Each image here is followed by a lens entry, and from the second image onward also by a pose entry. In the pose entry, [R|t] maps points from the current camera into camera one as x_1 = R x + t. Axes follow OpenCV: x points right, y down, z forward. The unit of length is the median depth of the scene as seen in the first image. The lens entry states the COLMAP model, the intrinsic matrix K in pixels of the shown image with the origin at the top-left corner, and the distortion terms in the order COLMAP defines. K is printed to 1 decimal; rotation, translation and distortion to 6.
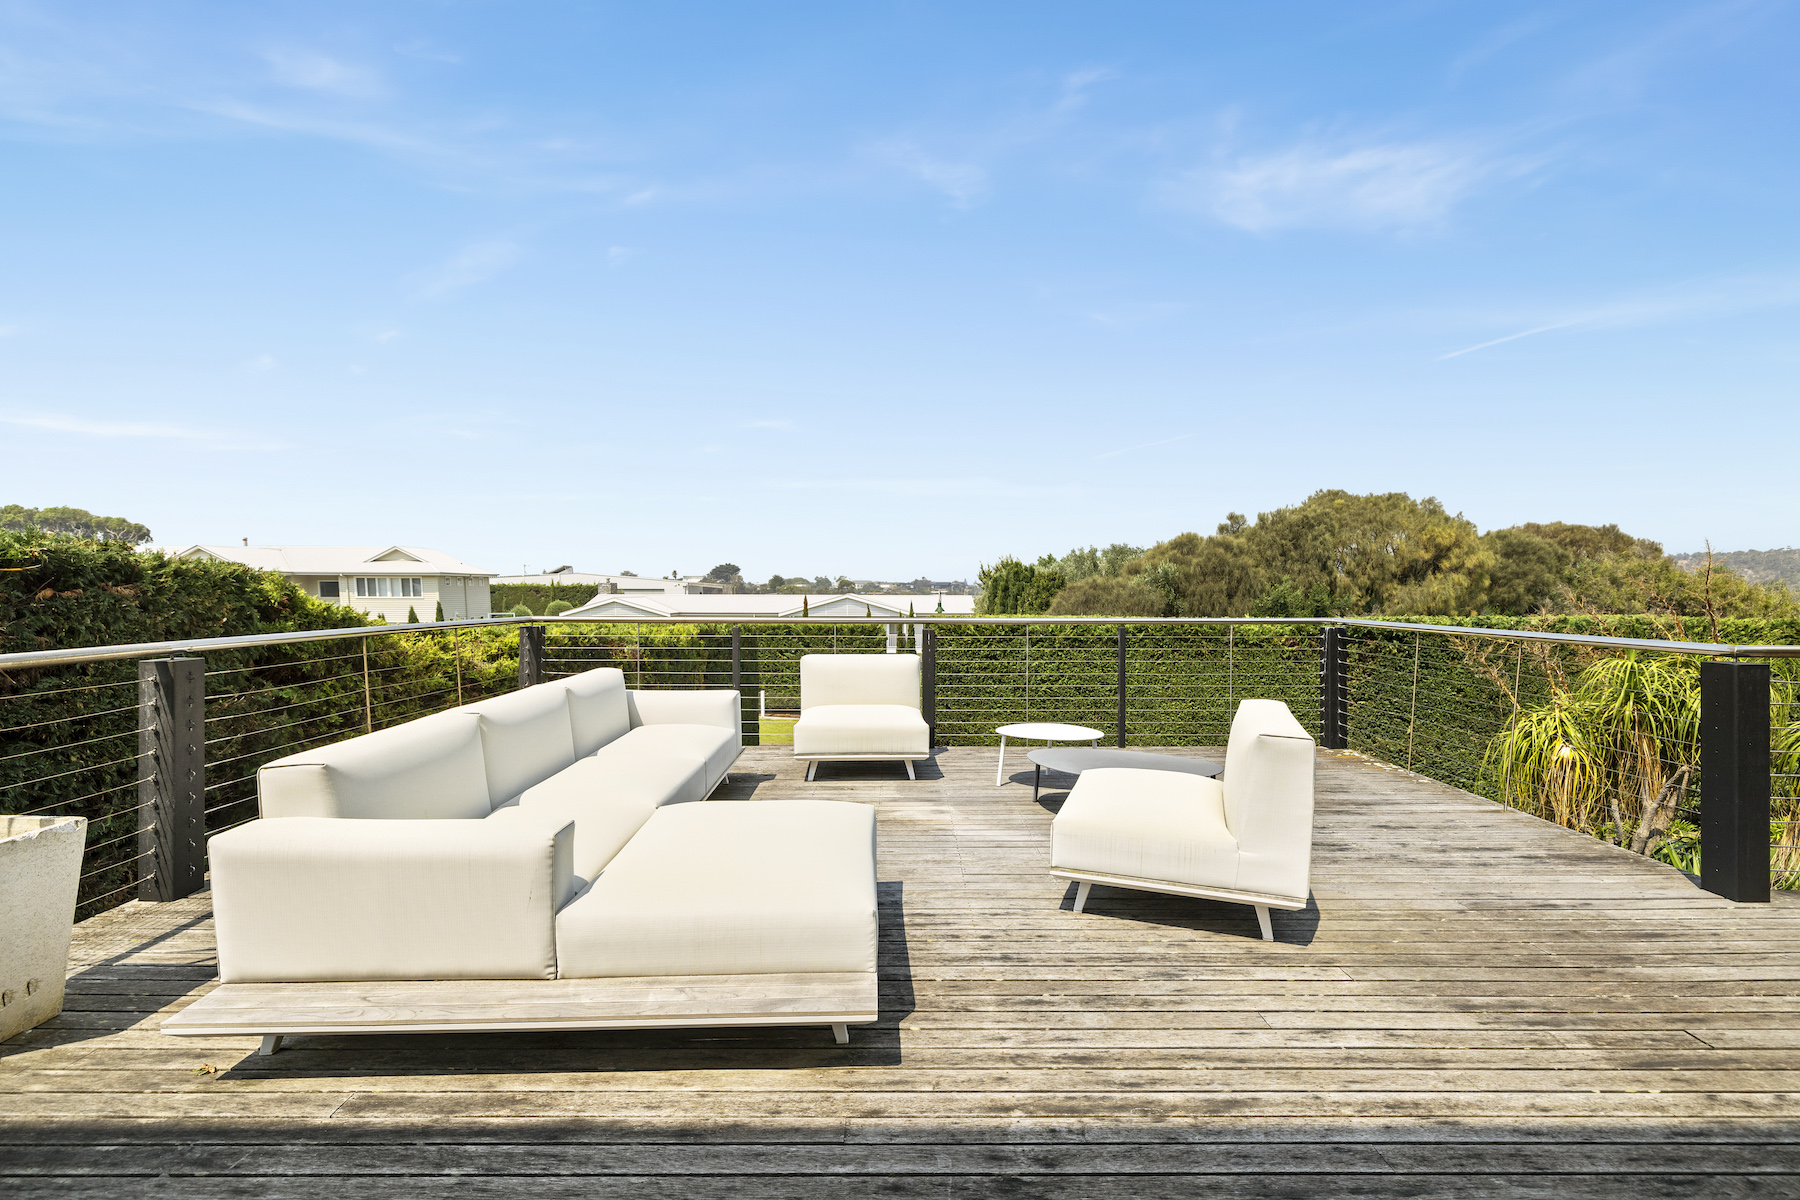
lens RADIAL K [[837.4, 0, 888.7], [0, 837.4, 639.7], [0, 0, 1]] dist [-0.004143, -0.000356]
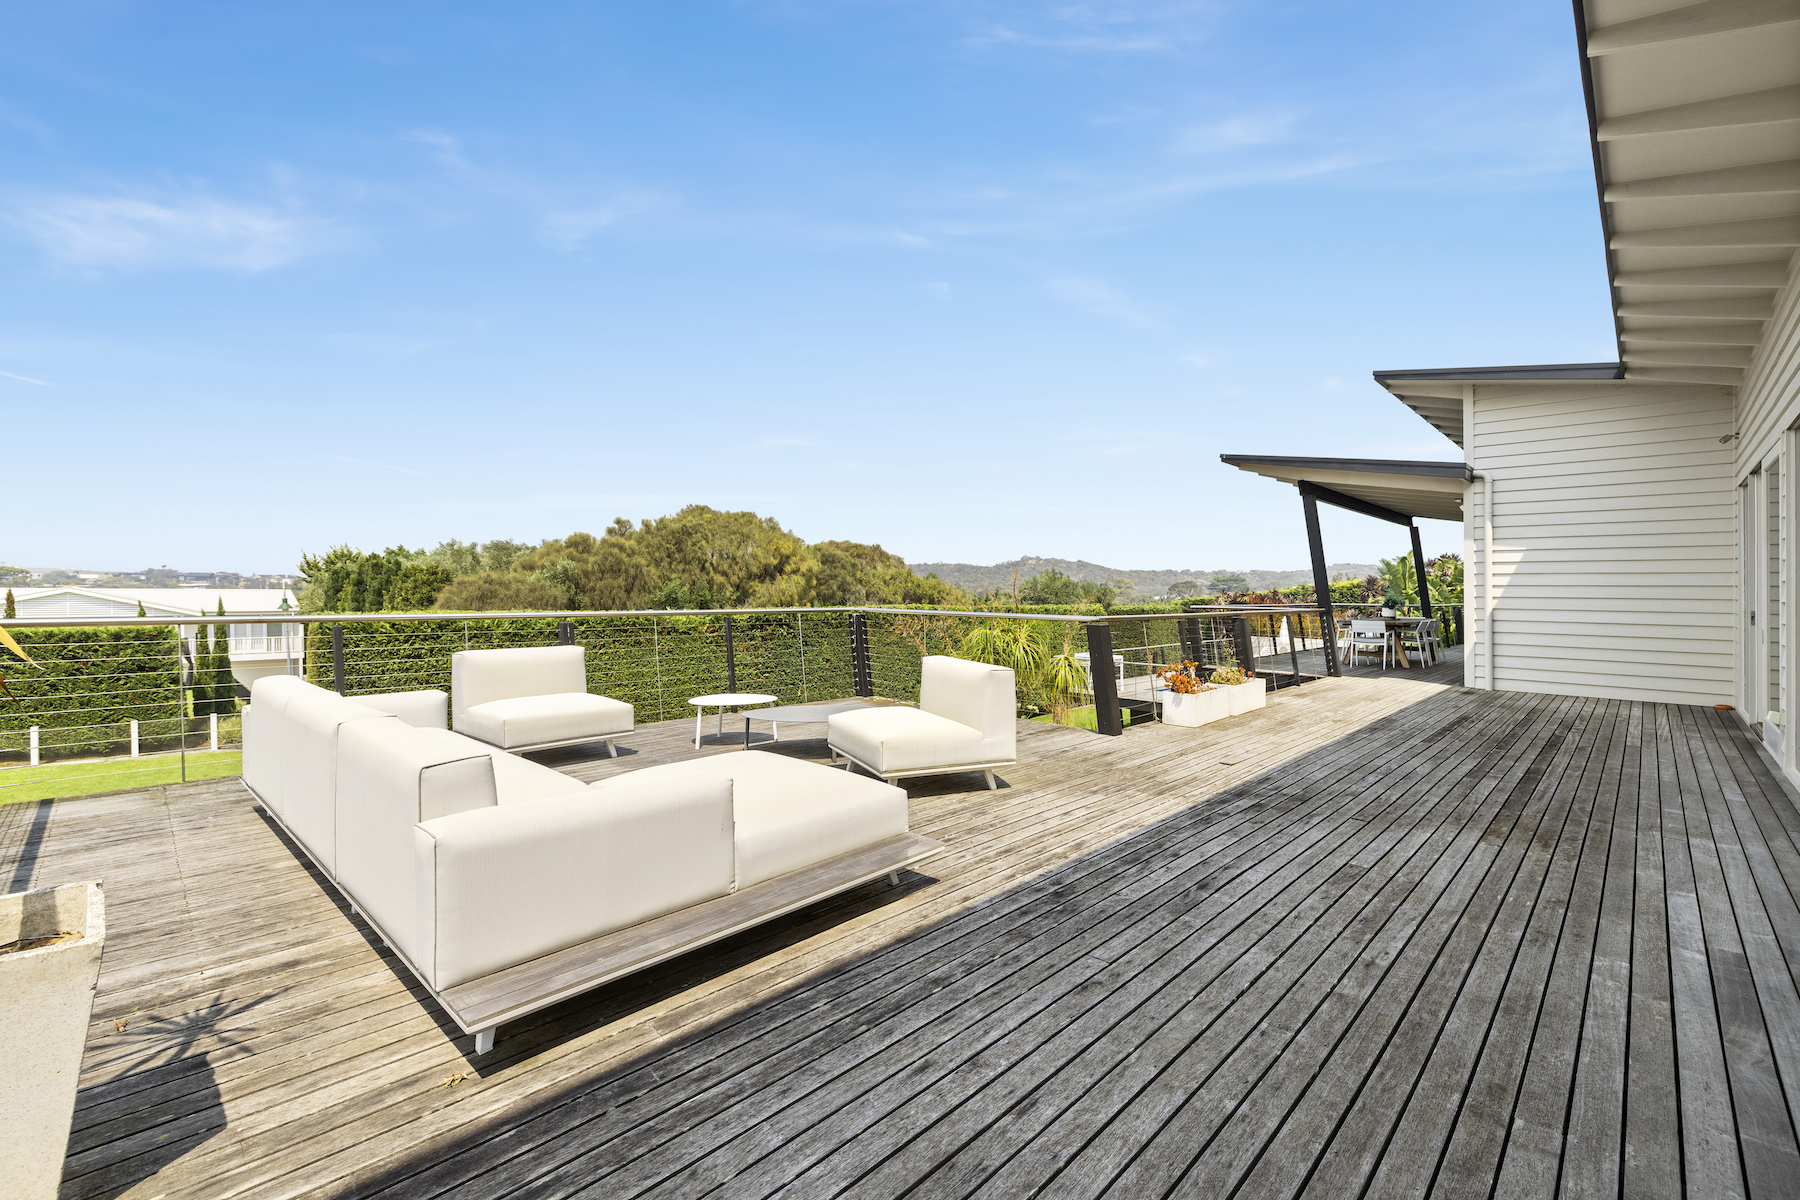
lens RADIAL K [[782.4, 0, 904.3], [0, 782.4, 589.9], [0, 0, 1]] dist [-0.003842, 0.000040]
pose [[0.695520, 0.003902, 0.718496, -0.103878], [0.034418, 0.998656, -0.038740, -0.000422], [-0.717682, 0.051674, 0.694451, -0.004035]]
